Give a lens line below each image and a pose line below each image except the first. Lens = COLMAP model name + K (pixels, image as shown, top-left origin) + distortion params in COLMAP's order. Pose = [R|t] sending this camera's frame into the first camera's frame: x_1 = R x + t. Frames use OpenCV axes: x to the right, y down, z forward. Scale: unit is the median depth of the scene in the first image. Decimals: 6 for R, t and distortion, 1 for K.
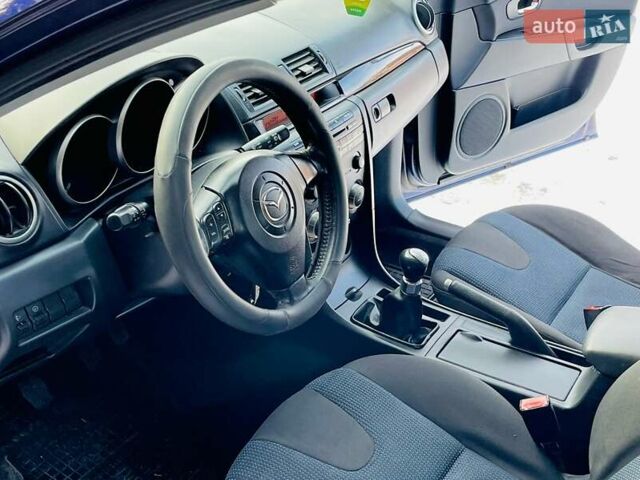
lens RADIAL K [[605.0, 0, 312.2], [0, 605.0, 236.8], [0, 0, 1]] dist [0.085894, -0.118610]
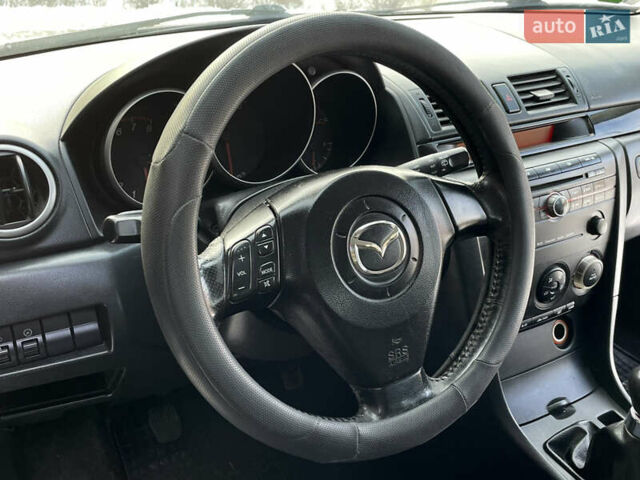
lens RADIAL K [[605.0, 0, 312.2], [0, 605.0, 236.8], [0, 0, 1]] dist [0.085894, -0.118610]
pose [[0.901266, 0.158989, -0.403041, 0.068028], [-0.193648, 0.979970, -0.046456, -0.012703], [0.387582, 0.119918, 0.914002, 0.222491]]
